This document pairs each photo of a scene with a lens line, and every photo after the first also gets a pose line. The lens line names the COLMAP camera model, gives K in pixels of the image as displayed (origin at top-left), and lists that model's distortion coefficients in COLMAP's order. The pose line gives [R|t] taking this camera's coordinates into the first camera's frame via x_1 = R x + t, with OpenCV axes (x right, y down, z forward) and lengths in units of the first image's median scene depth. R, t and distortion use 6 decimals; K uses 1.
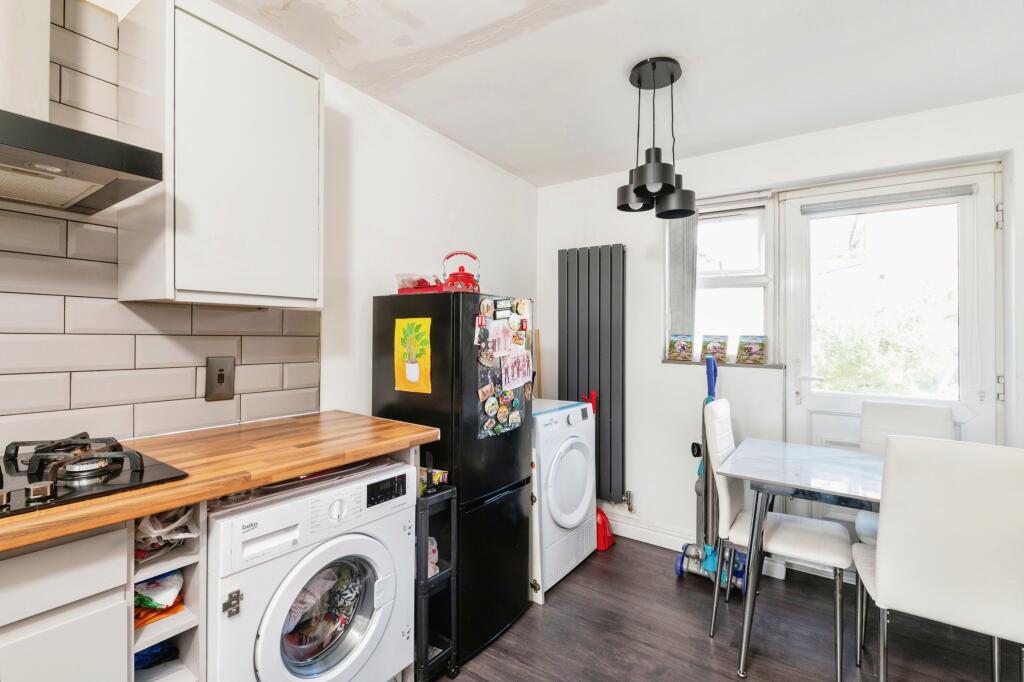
lens RADIAL K [[464.4, 0, 512.0], [0, 464.4, 341.0], [0, 0, 1]] dist [0.000380, -0.000041]
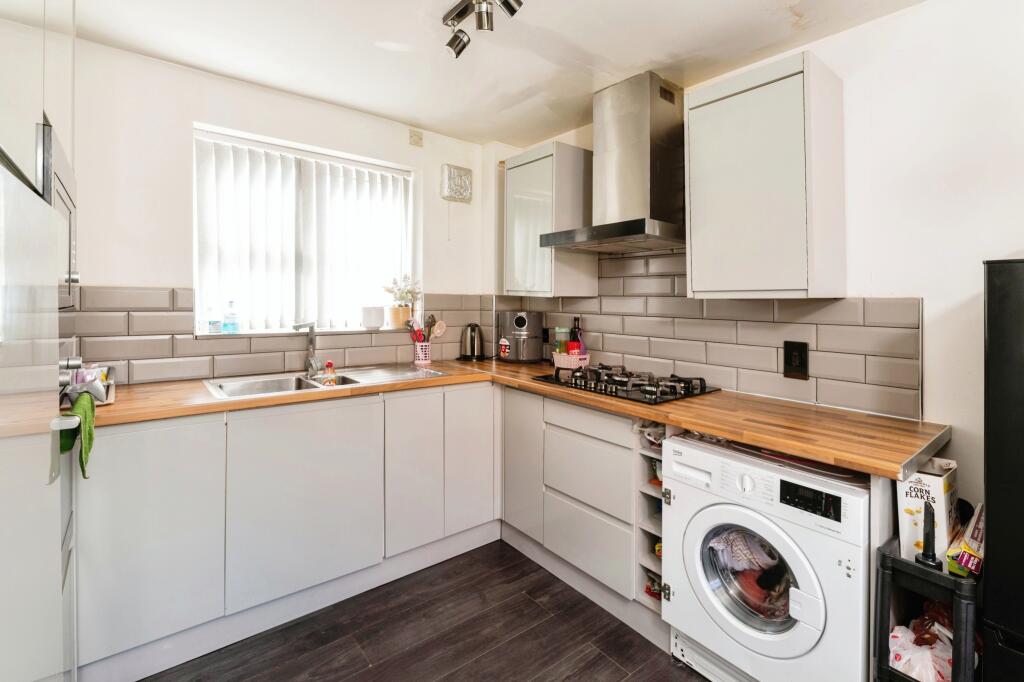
lens RADIAL K [[459.0, 0, 511.9], [0, 459.0, 300.0], [0, 0, 1]] dist [-0.001001, -0.000177]
pose [[-0.298390, -0.018109, -0.954272, 0.738577], [-0.022678, 0.999672, -0.011879, -0.045533], [0.954175, 0.018096, -0.298703, 0.674931]]
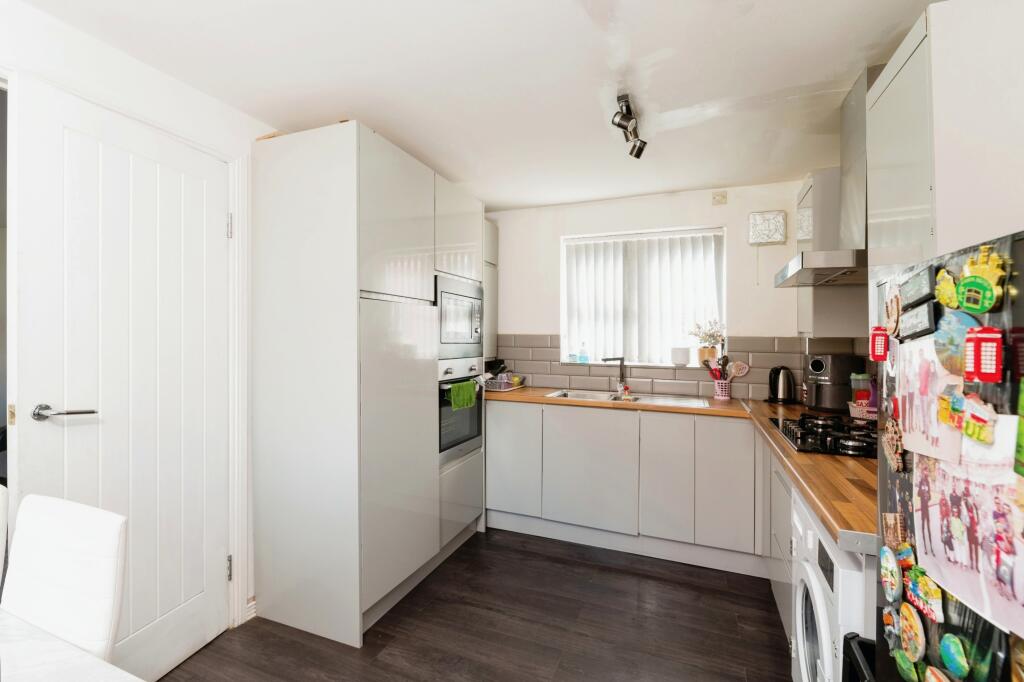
lens RADIAL K [[448.7, 0, 513.7], [0, 448.7, 346.1], [0, 0, 1]] dist [-0.002143, -0.000724]
pose [[-0.976922, -0.024833, -0.212150, 0.403549], [-0.028981, 0.999444, 0.016465, -0.047433], [0.211623, 0.022234, -0.977098, 1.592560]]
